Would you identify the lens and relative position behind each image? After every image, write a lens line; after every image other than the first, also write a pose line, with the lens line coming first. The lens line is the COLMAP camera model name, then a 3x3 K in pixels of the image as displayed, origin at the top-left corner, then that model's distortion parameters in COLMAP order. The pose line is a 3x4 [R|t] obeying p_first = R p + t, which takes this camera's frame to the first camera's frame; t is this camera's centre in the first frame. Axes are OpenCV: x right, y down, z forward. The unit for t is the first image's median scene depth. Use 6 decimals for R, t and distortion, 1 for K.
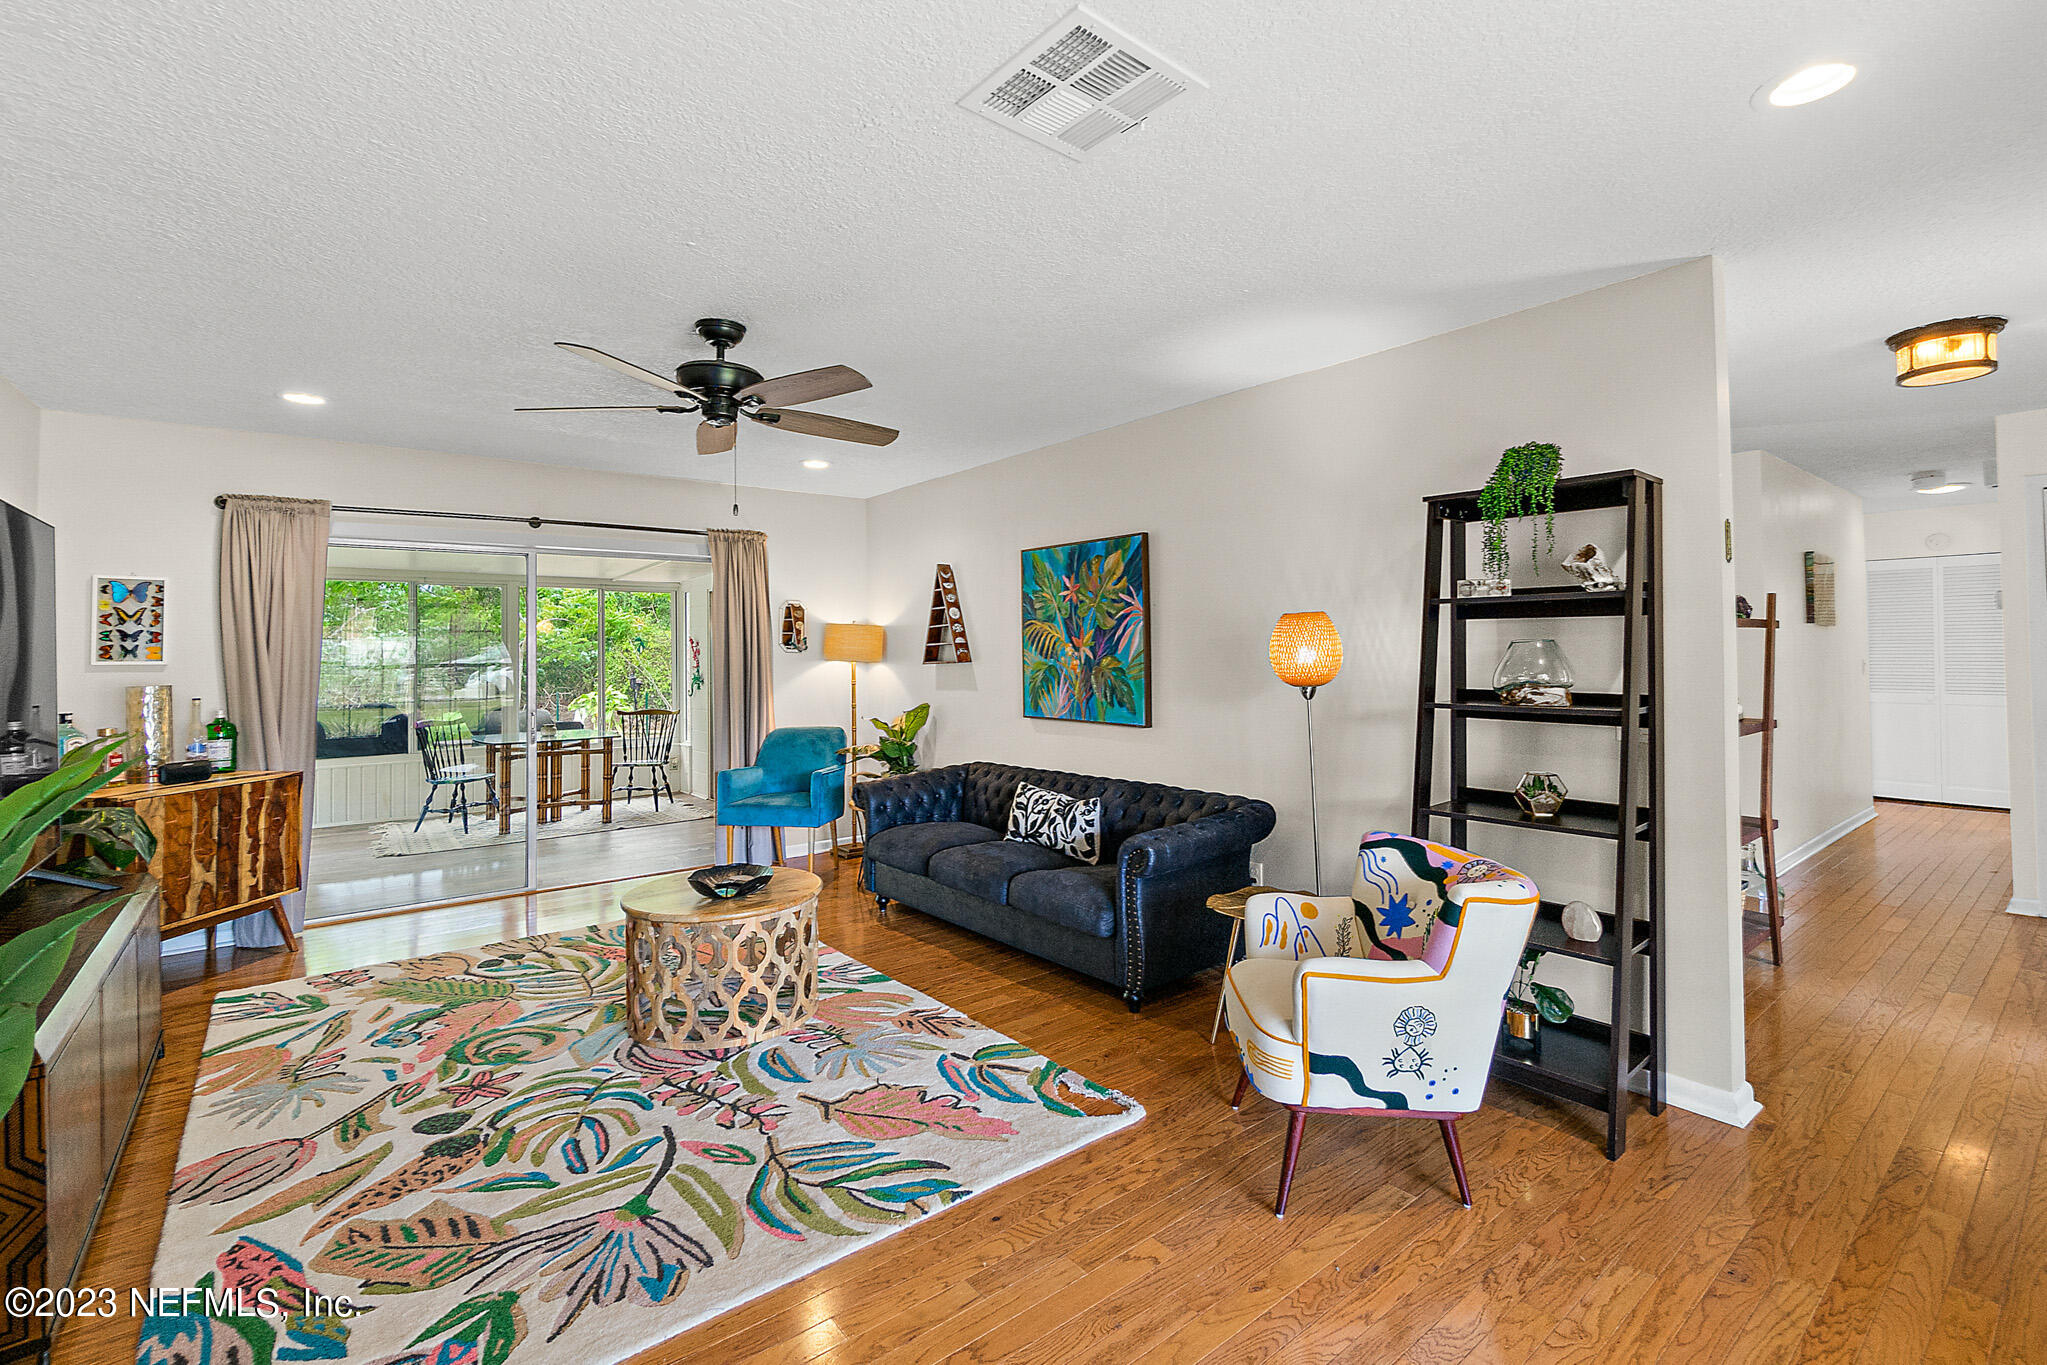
lens RADIAL K [[898.8, 0, 1016.2], [0, 898.8, 637.2], [0, 0, 1]] dist [-0.010641, 0.001782]
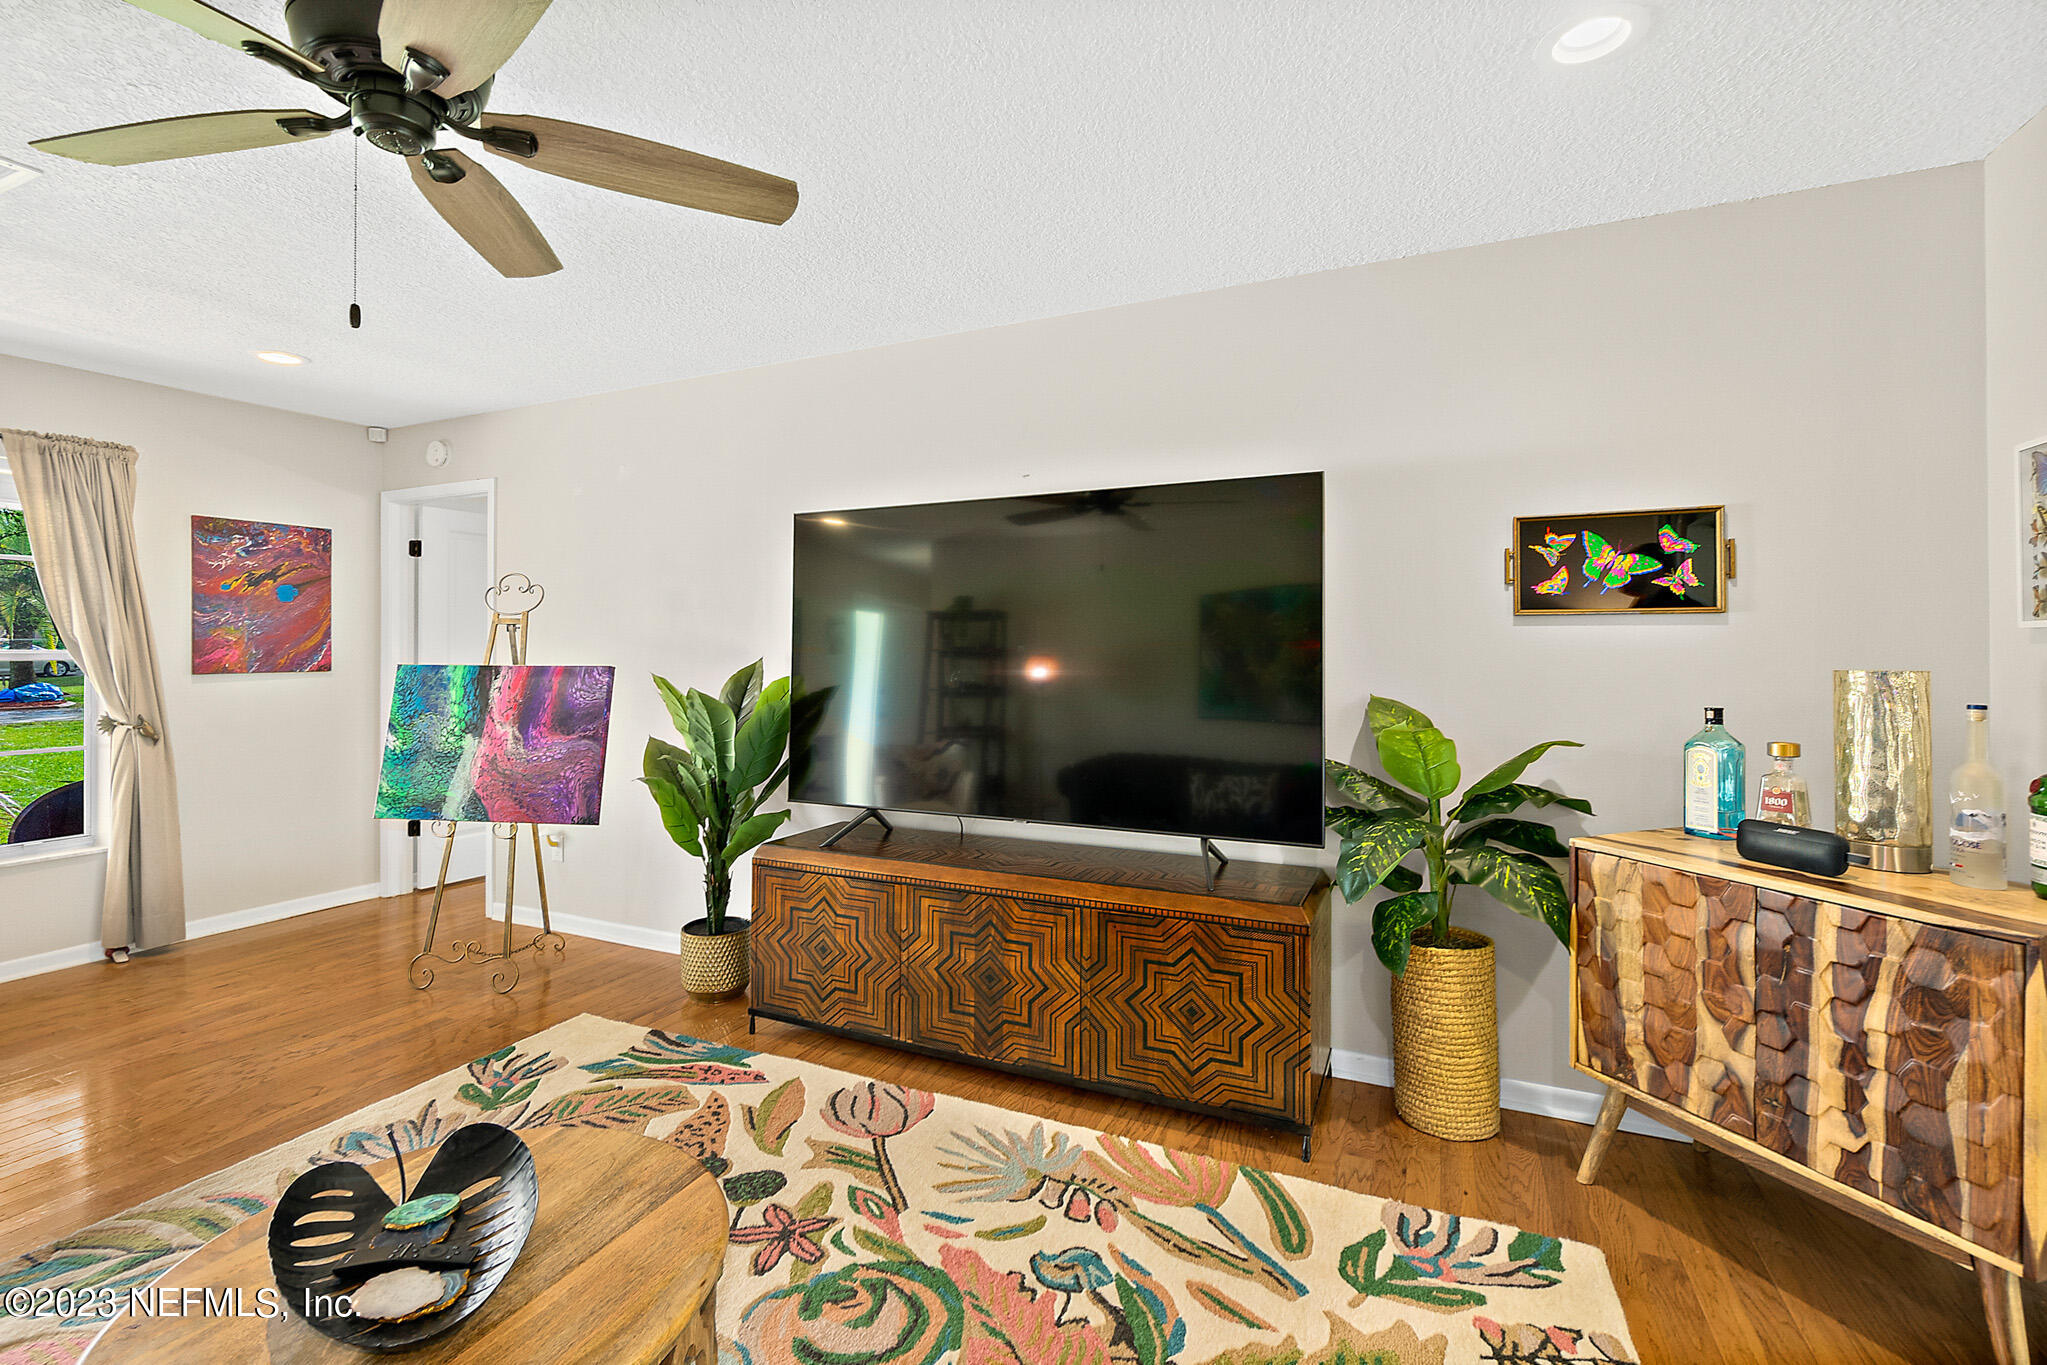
lens RADIAL K [[898.8, 0, 1006.4], [0, 898.8, 663.1], [0, 0, 1]] dist [-0.010641, 0.001782]
pose [[-0.895100, 0.010868, -0.445733, -0.370003], [0.015303, 0.999863, -0.006351, 0.053271], [0.445603, -0.012506, -0.895144, 1.404021]]
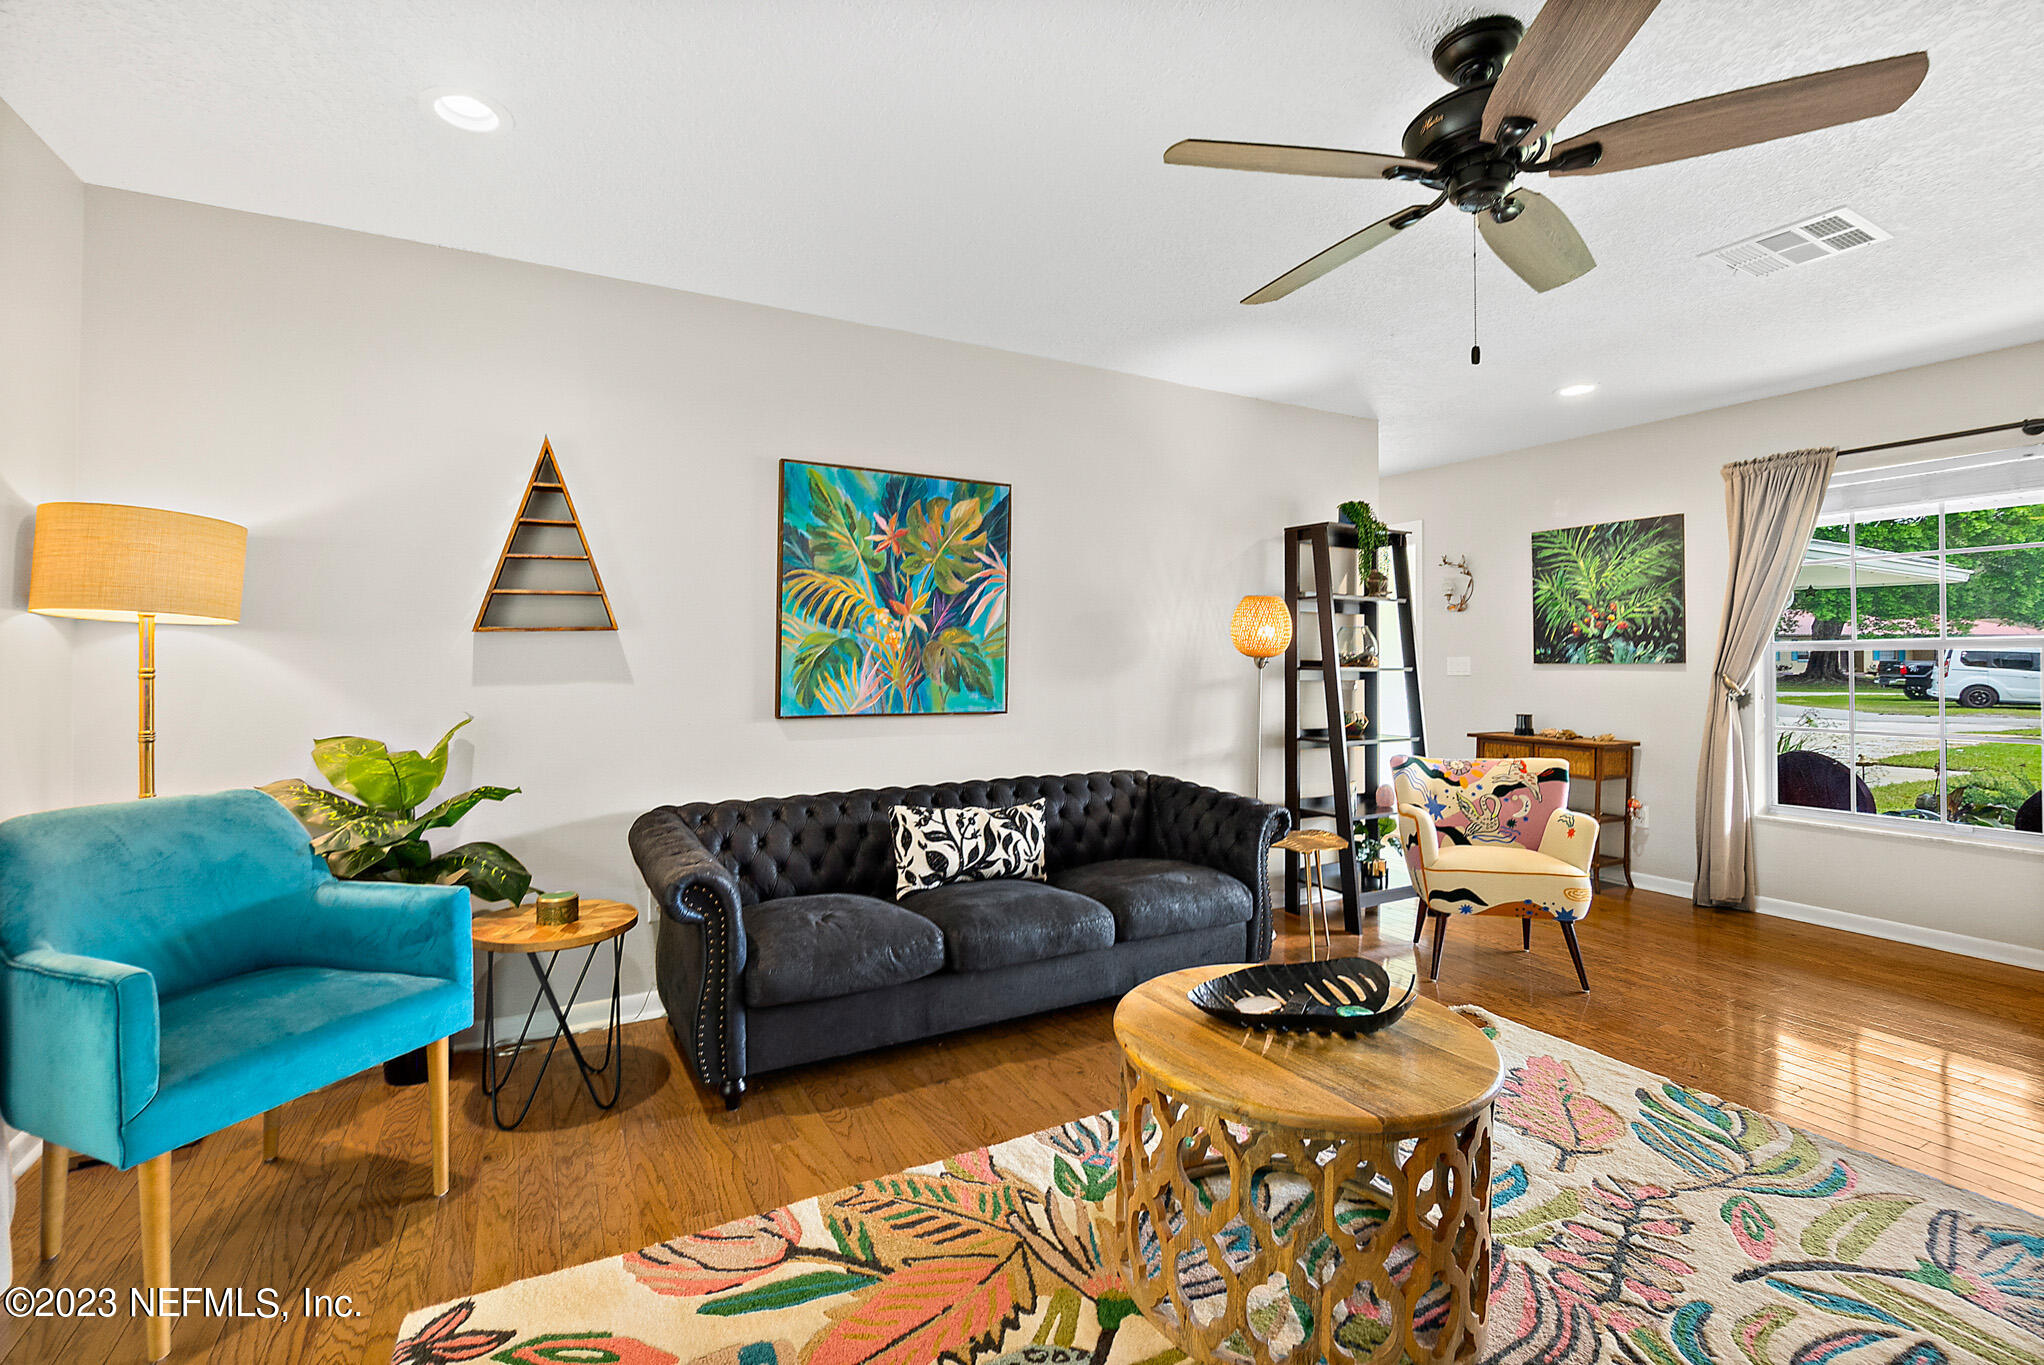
lens RADIAL K [[897.5, 0, 990.2], [0, 897.5, 654.8], [0, 0, 1]] dist [-0.010641, 0.001782]
pose [[0.193134, 0.018586, 0.980996, -0.878420], [-0.019965, 0.999688, -0.015010, 0.073747], [-0.980969, -0.016687, 0.193445, 1.078459]]
